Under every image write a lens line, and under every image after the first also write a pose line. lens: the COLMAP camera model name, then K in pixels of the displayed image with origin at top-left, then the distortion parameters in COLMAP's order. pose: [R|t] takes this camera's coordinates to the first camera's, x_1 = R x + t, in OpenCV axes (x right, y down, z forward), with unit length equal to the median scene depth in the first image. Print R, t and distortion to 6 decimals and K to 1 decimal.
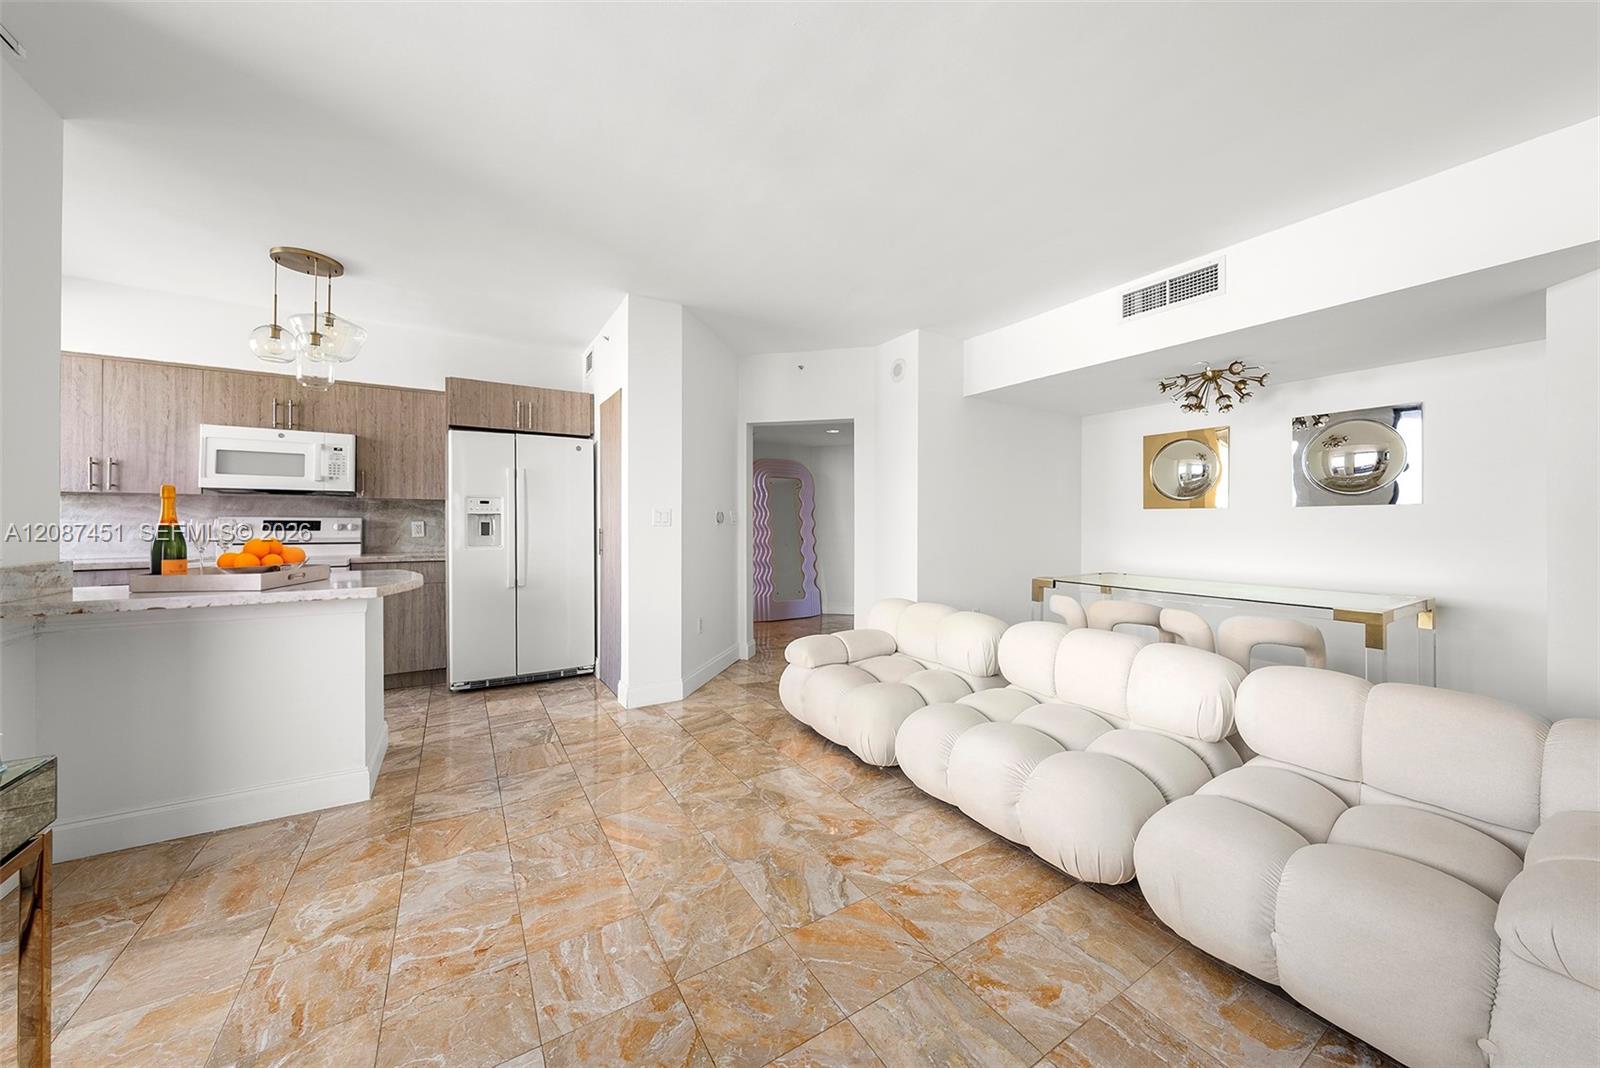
lens RADIAL K [[555.0, 0, 800.0], [0, 555.0, 534.0], [0, 0, 1]] dist [-0.000102, 0.000055]
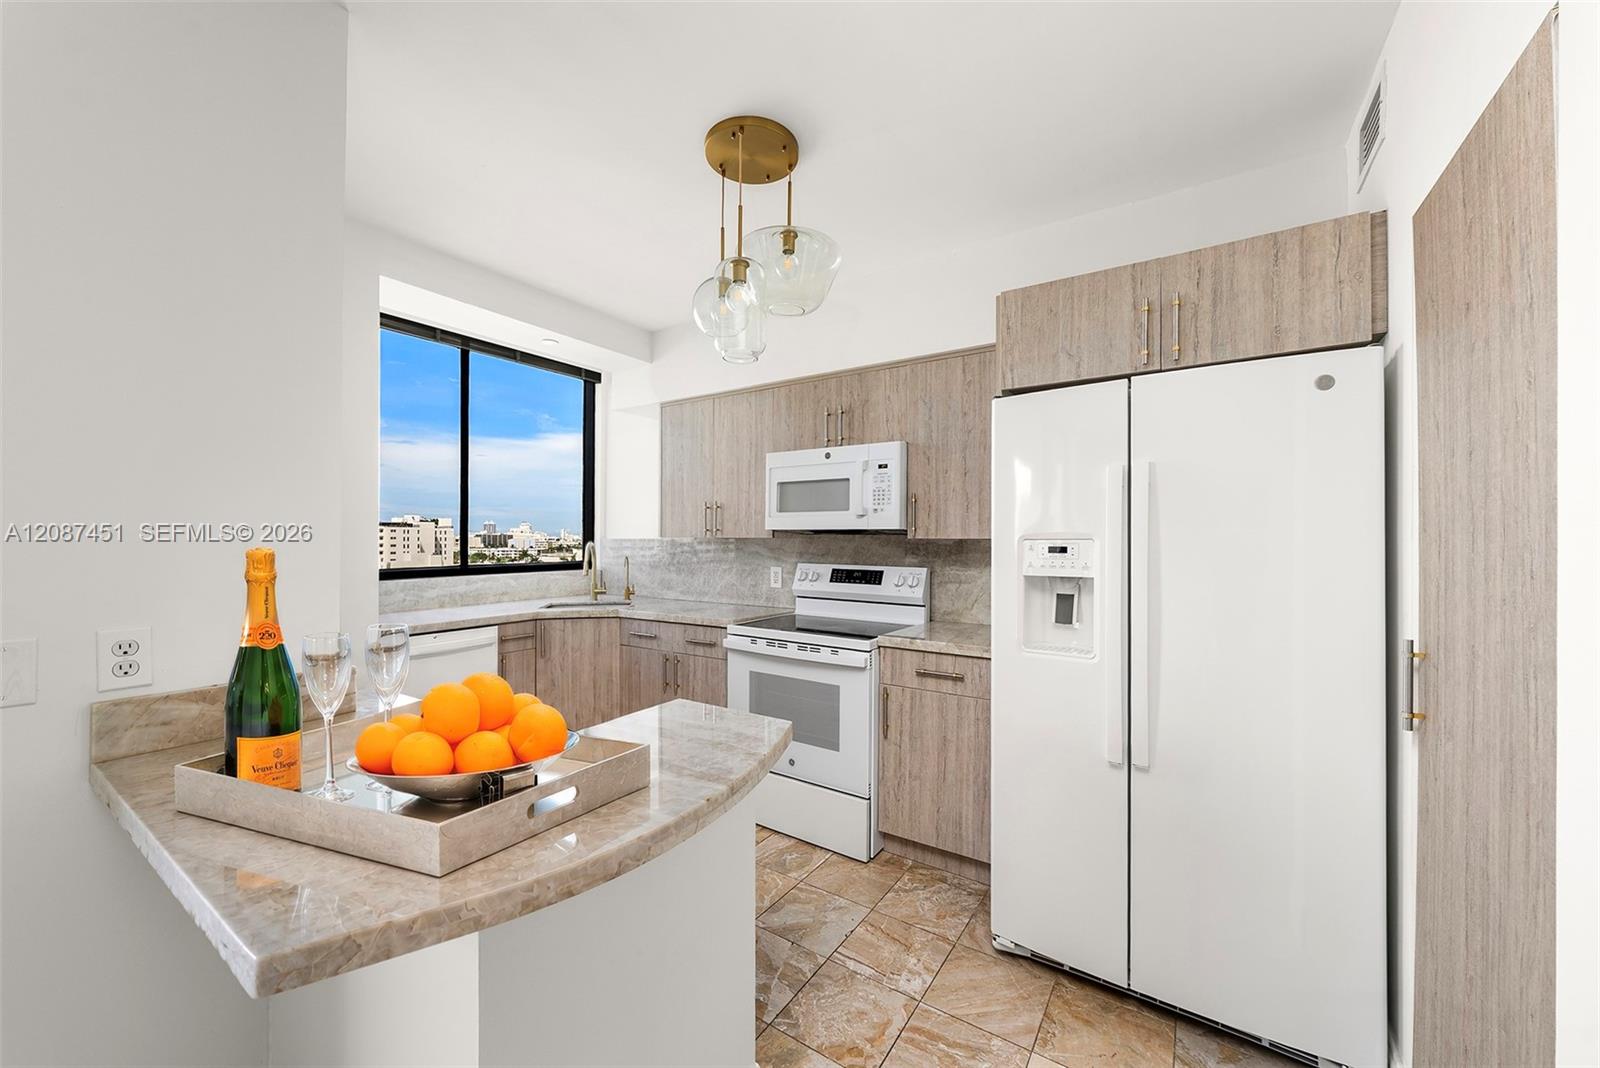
lens RADIAL K [[601.3, 0, 800.0], [0, 601.3, 534.0], [0, 0, 1]] dist [-0.008236, -0.000029]
pose [[0.420058, -0.008586, -0.907457, -0.223894], [-0.022706, 0.999543, -0.019968, -0.055476], [0.907213, 0.028992, 0.419671, 0.609217]]
